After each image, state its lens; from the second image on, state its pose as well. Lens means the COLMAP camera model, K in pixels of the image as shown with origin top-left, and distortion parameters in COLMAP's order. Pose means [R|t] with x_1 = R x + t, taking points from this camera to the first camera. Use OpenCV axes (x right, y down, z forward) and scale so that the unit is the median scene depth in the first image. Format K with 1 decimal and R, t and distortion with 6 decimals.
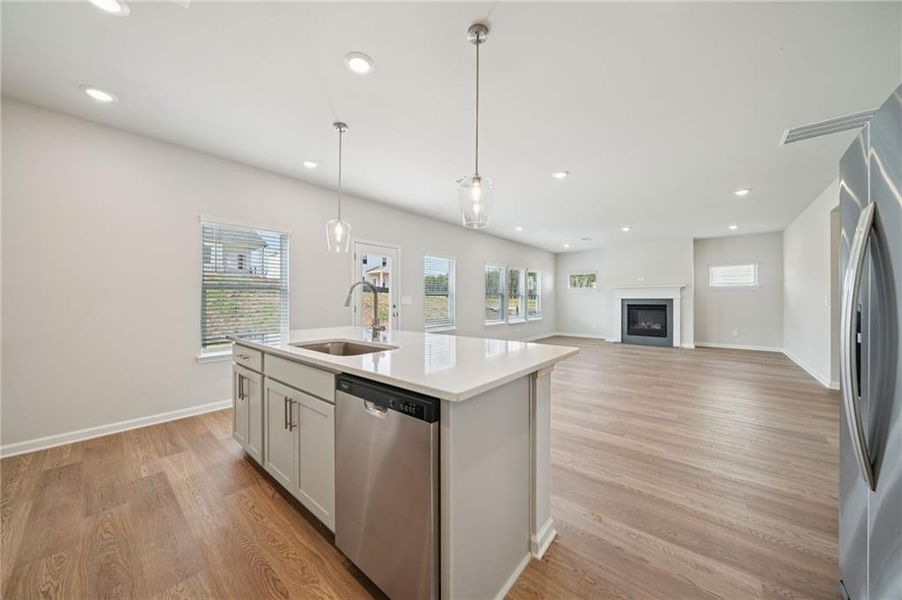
lens RADIAL K [[311.1, 0, 454.1], [0, 311.1, 296.4], [0, 0, 1]] dist [-0.005029, -0.000075]
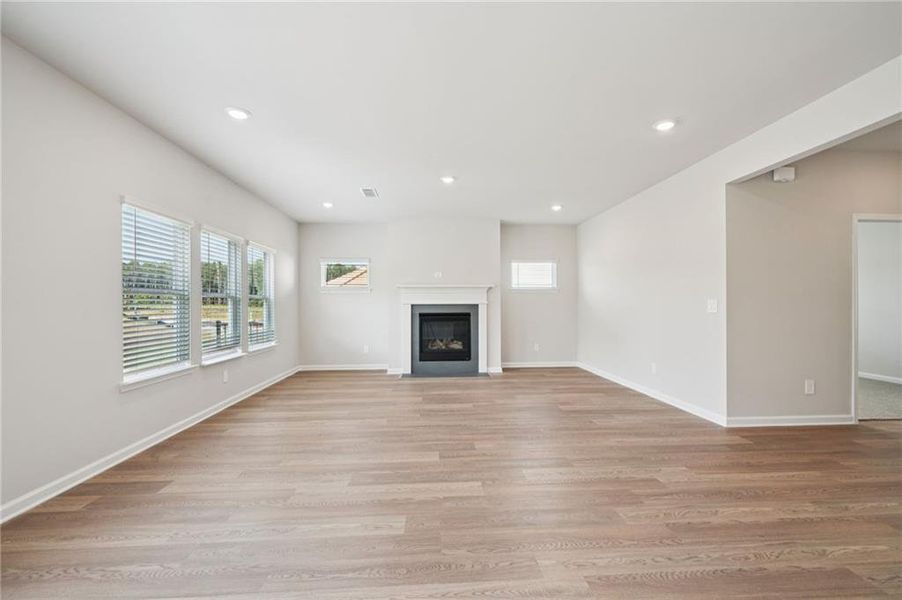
lens RADIAL K [[387.1, 0, 451.5], [0, 387.1, 307.1], [0, 0, 1]] dist [-0.002414, 0.000295]
pose [[0.721827, -0.007035, 0.692038, 0.060216], [-0.003380, 0.999901, 0.013691, 0.002140], [-0.692065, -0.012222, 0.721732, 0.401999]]
